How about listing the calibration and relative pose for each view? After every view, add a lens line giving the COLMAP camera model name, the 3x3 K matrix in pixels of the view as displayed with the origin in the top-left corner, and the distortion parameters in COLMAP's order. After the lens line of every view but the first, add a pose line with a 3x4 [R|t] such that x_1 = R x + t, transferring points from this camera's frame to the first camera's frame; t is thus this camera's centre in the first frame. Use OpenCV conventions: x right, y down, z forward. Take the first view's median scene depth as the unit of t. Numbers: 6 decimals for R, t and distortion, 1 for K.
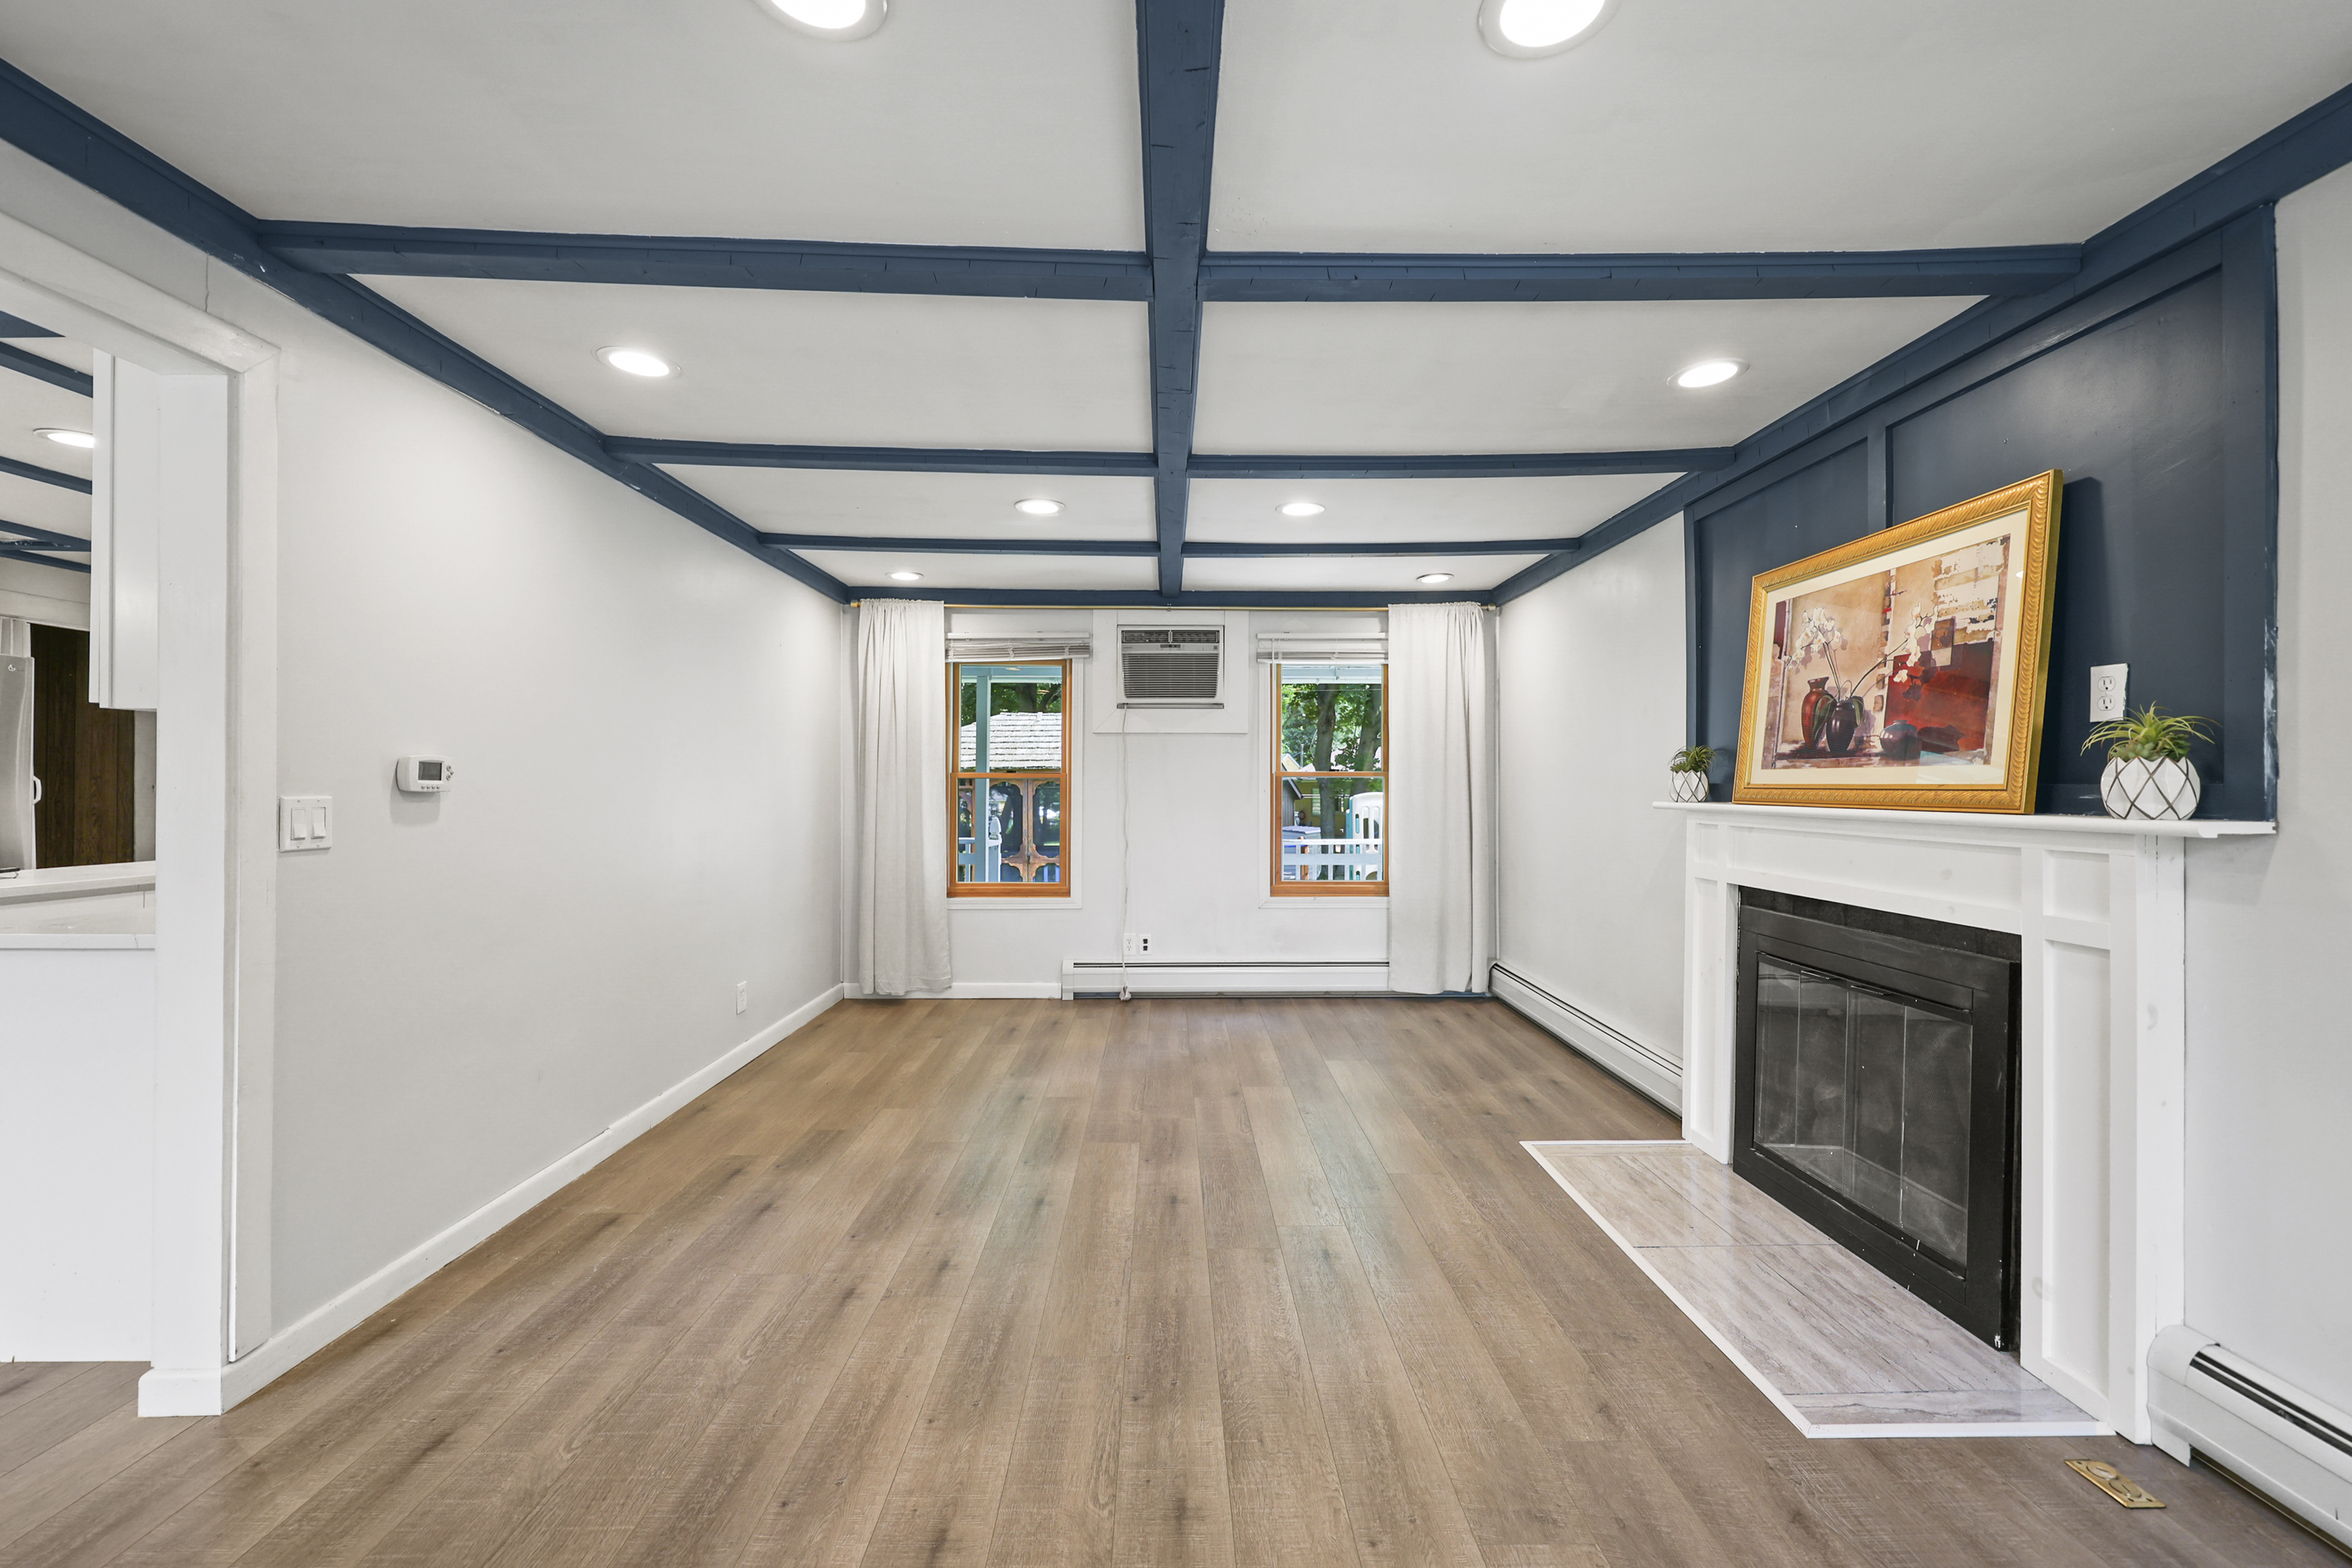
lens RADIAL K [[956.1, 0, 1189.7], [0, 956.1, 775.1], [0, 0, 1]] dist [-0.002789, 0.000357]
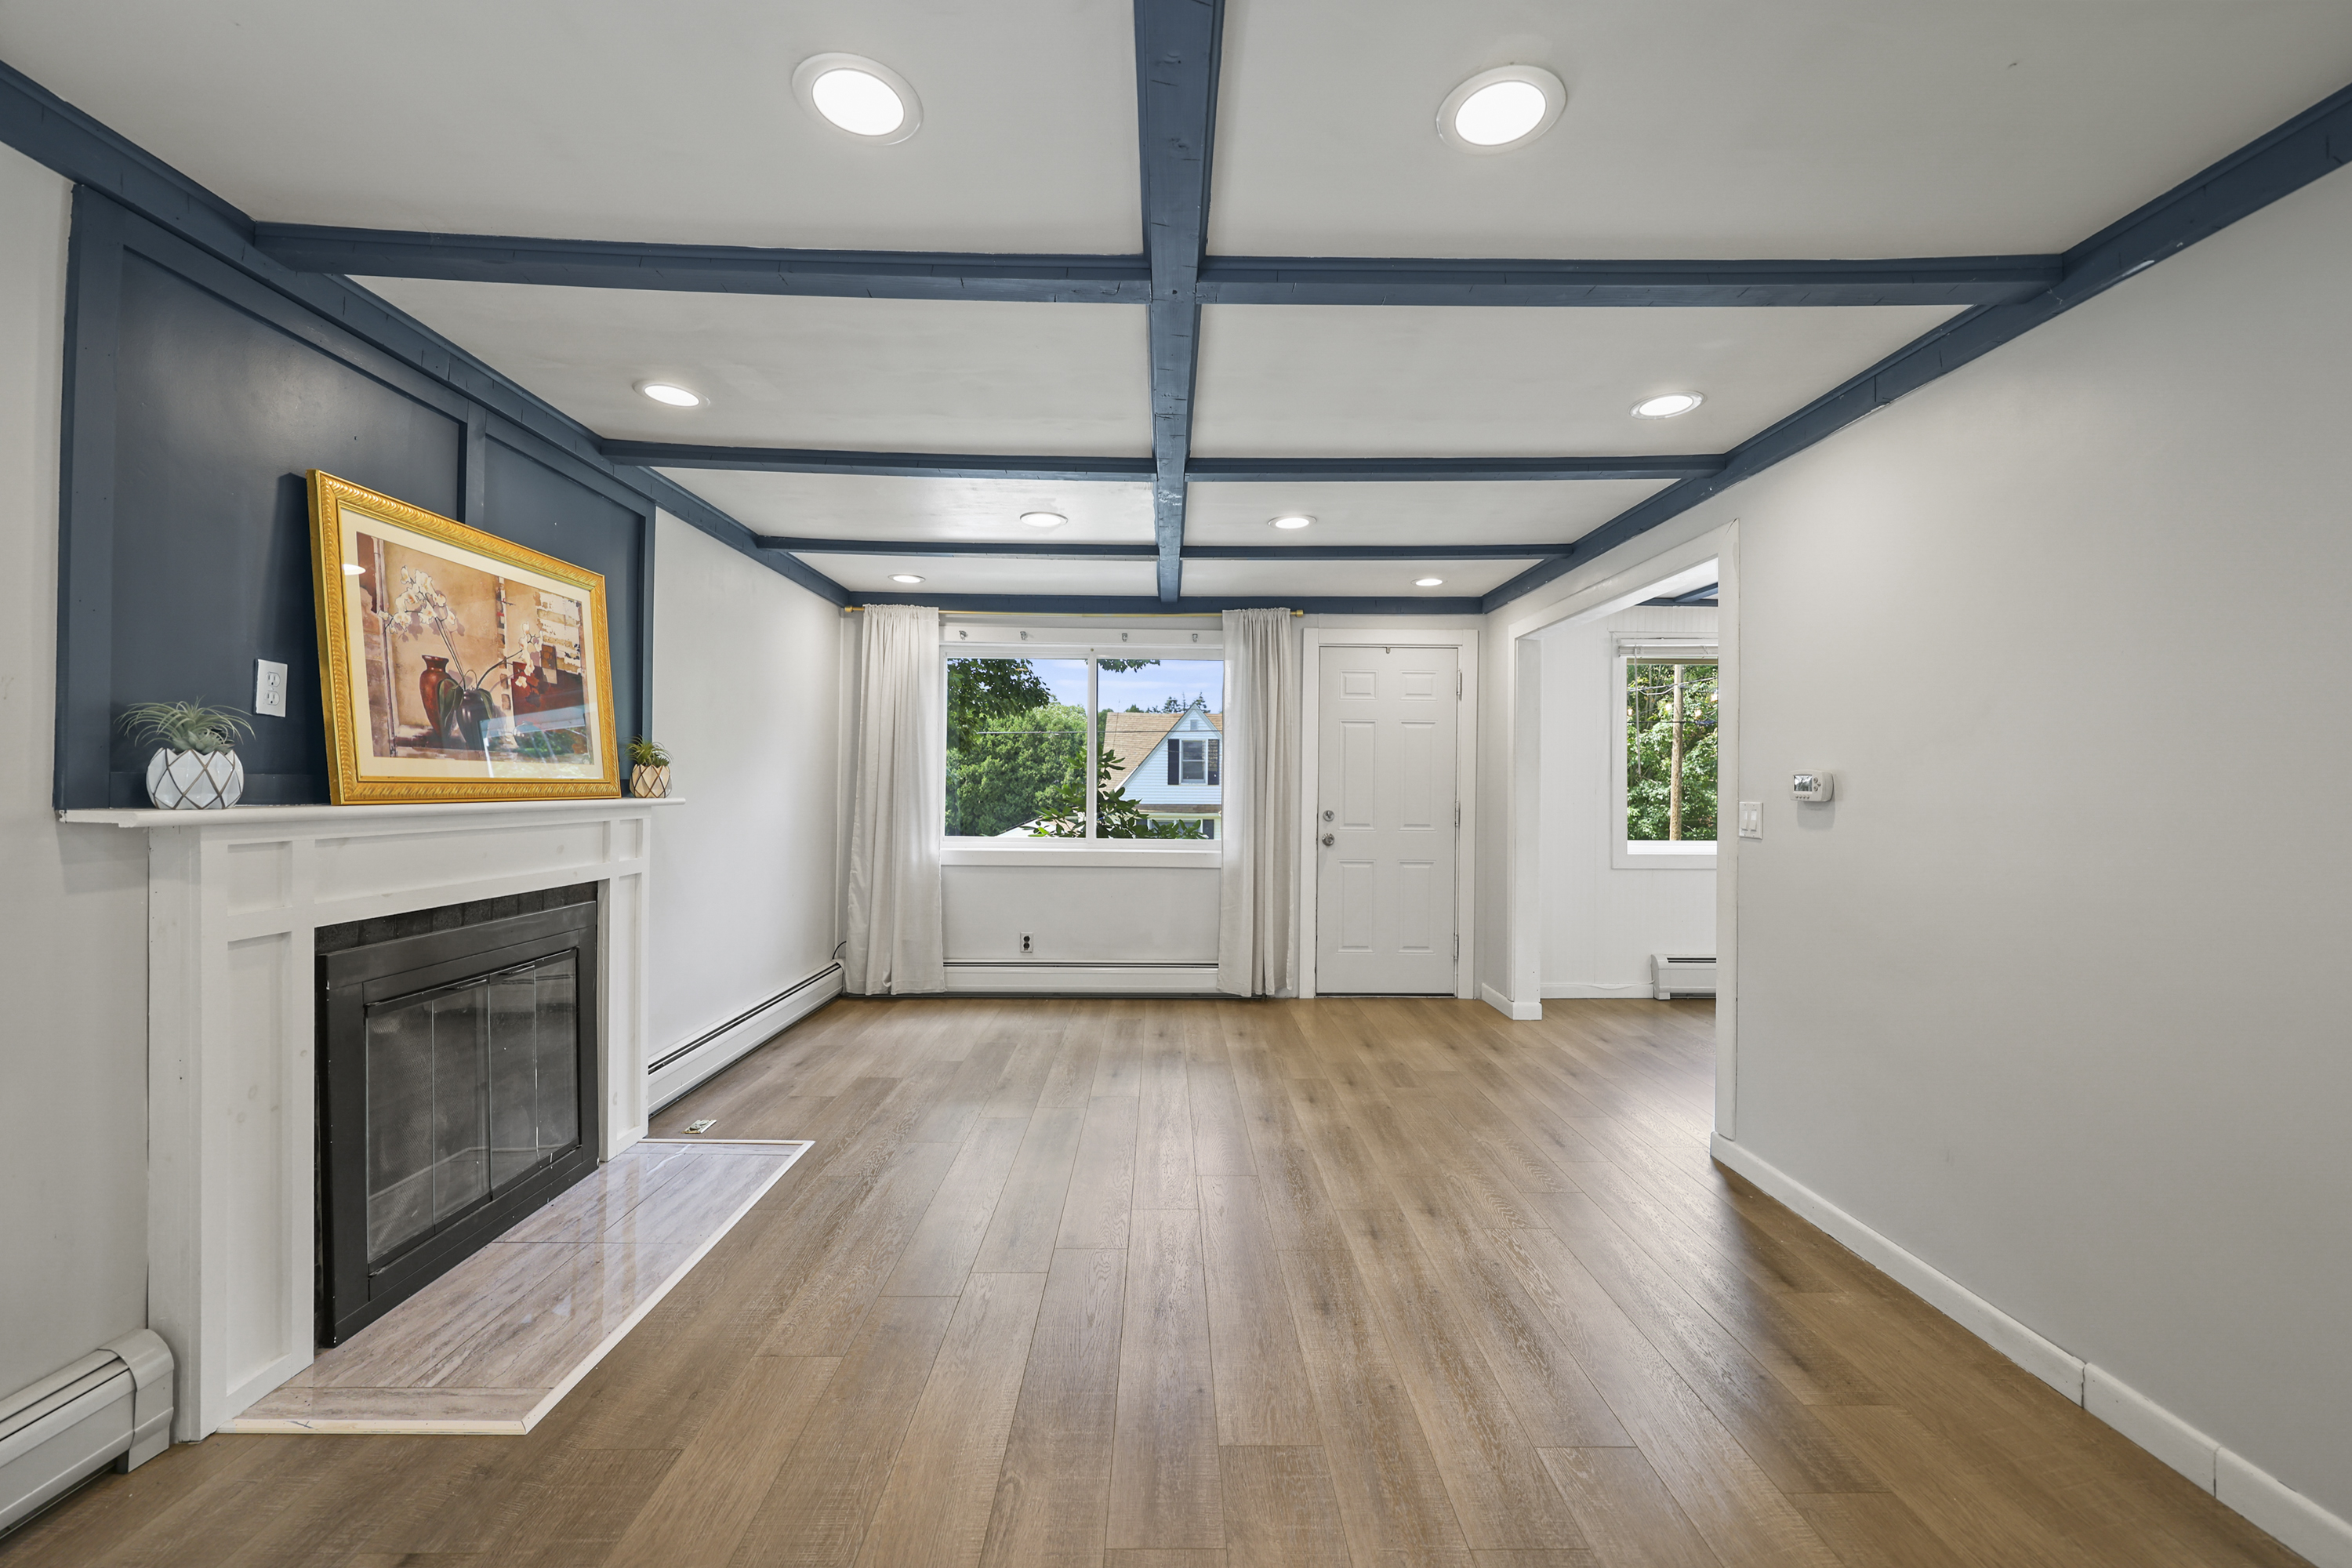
lens RADIAL K [[956.1, 0, 1180.7], [0, 956.1, 795.4], [0, 0, 1]] dist [-0.002789, 0.000357]
pose [[-0.999877, -0.013321, 0.008277, -0.036532], [-0.013306, 0.999910, 0.001865, 0.015395], [-0.008301, 0.001754, -0.999964, 1.884423]]
